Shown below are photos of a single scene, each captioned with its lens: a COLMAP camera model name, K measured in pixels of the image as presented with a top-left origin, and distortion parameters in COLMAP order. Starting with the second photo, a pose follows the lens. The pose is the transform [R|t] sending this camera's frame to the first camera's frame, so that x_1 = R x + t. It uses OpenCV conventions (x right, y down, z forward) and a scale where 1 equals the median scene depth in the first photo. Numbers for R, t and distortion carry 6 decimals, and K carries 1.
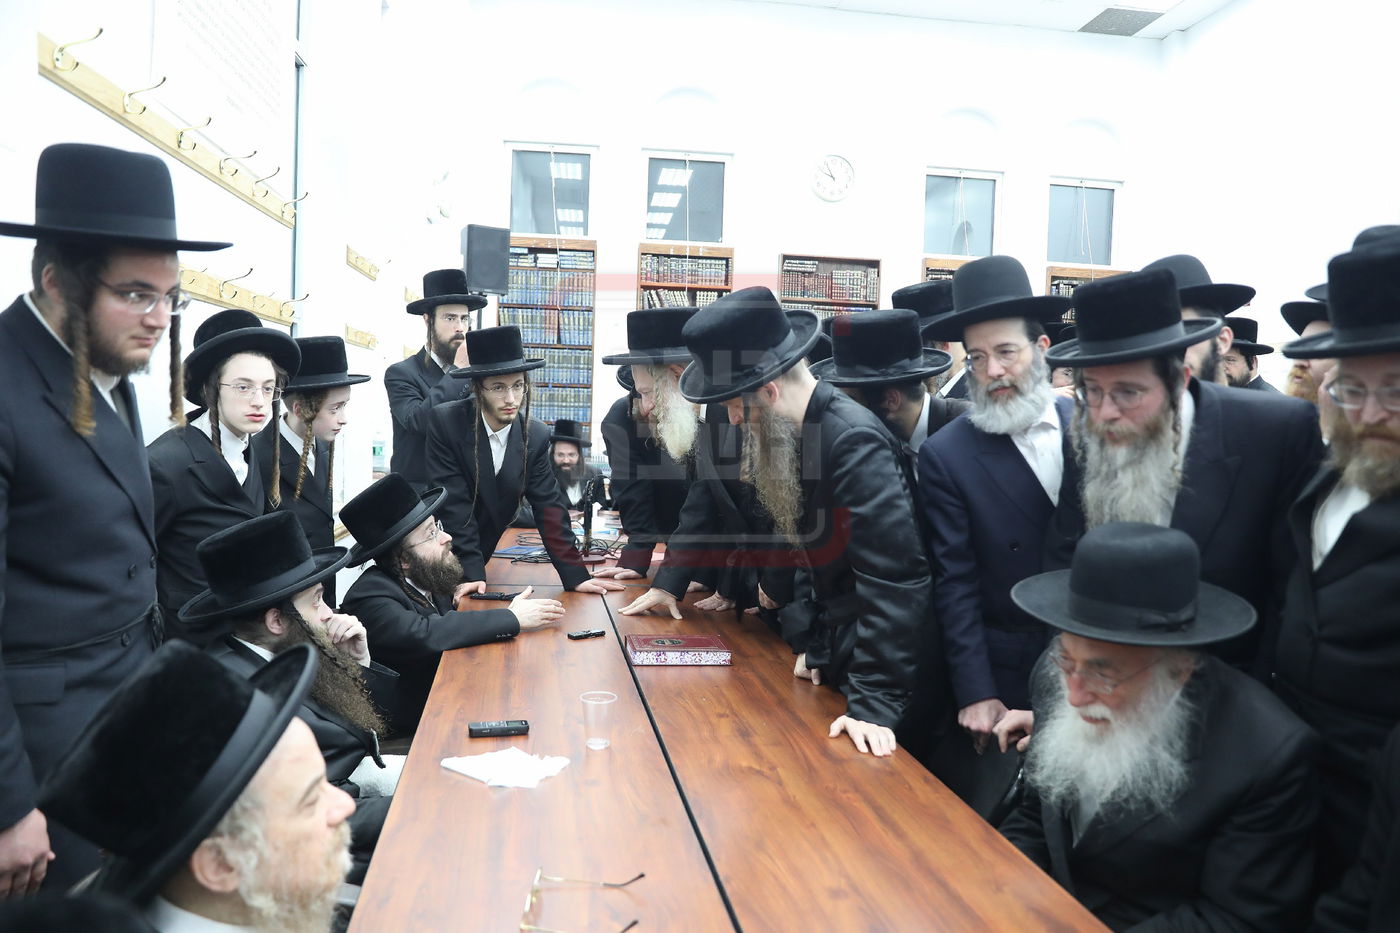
lens RADIAL K [[966.3, 0, 710.5], [0, 966.3, 463.4], [0, 0, 1]] dist [-0.053719, 0.035522]
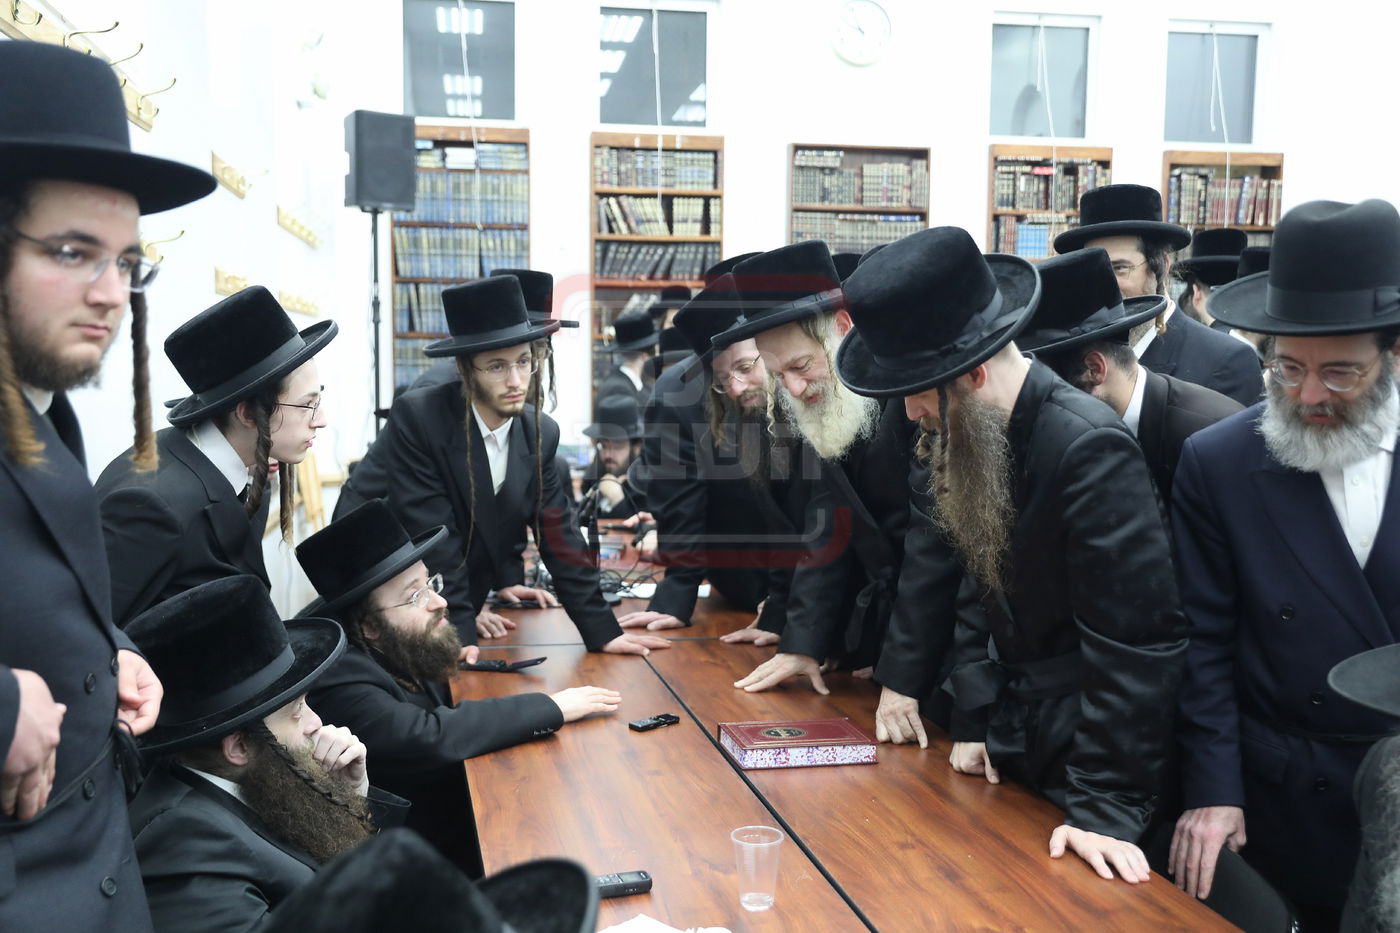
lens RADIAL K [[1347.7, 0, 689.0], [0, 1347.7, 456.1], [0, 0, 1]] dist [0.043365, 0.000000]
pose [[0.998313, -0.029012, 0.050293, -0.133750], [0.027791, 0.999306, 0.024822, -0.034562], [-0.050978, -0.023383, 0.998426, 0.027474]]
